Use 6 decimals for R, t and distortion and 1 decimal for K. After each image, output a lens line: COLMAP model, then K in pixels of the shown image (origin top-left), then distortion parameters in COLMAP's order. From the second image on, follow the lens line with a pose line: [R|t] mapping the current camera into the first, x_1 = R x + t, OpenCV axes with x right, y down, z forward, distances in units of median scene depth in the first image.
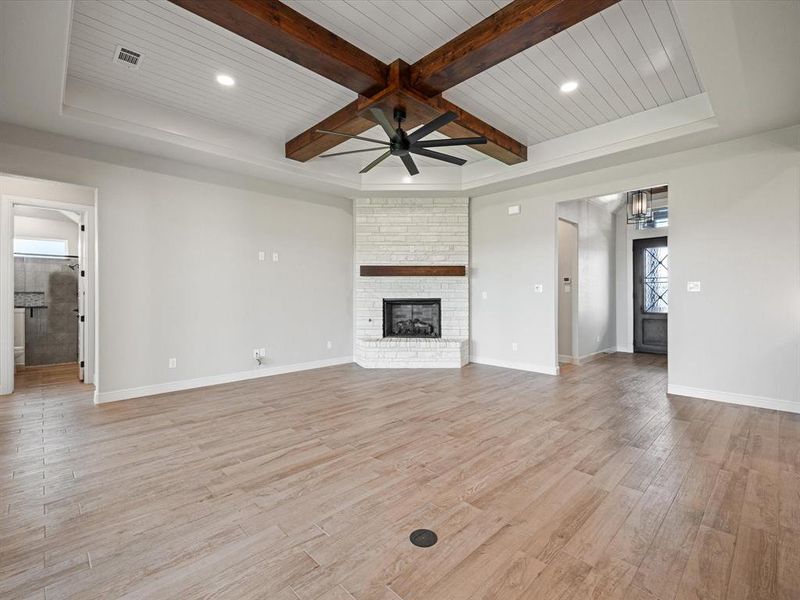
lens RADIAL K [[367.7, 0, 399.5], [0, 367.7, 293.8], [0, 0, 1]] dist [0.007505, -0.000146]
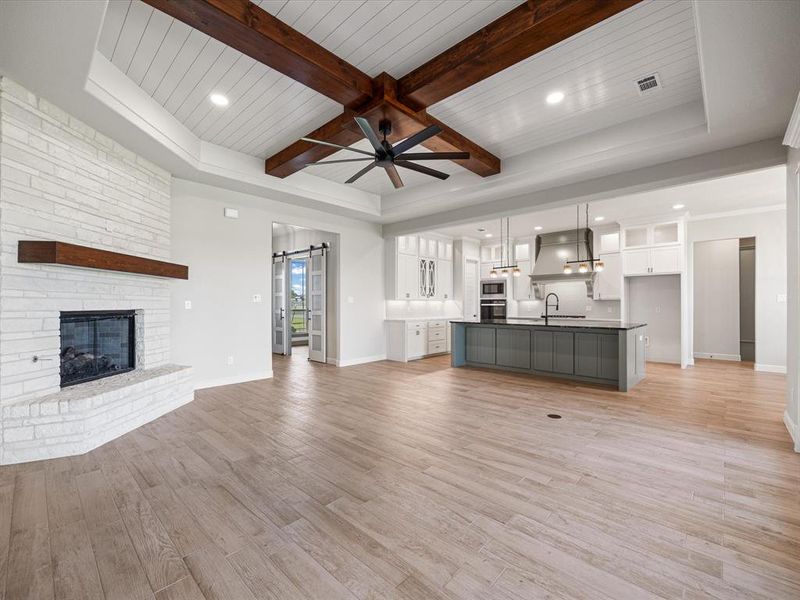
lens RADIAL K [[349.9, 0, 403.7], [0, 349.9, 303.2], [0, 0, 1]] dist [-0.003320, -0.000328]
pose [[-0.054896, 0.005291, 0.998478, -0.553613], [-0.001277, 0.999985, -0.005369, 0.003464], [-0.998491, -0.001569, -0.054889, 0.571991]]
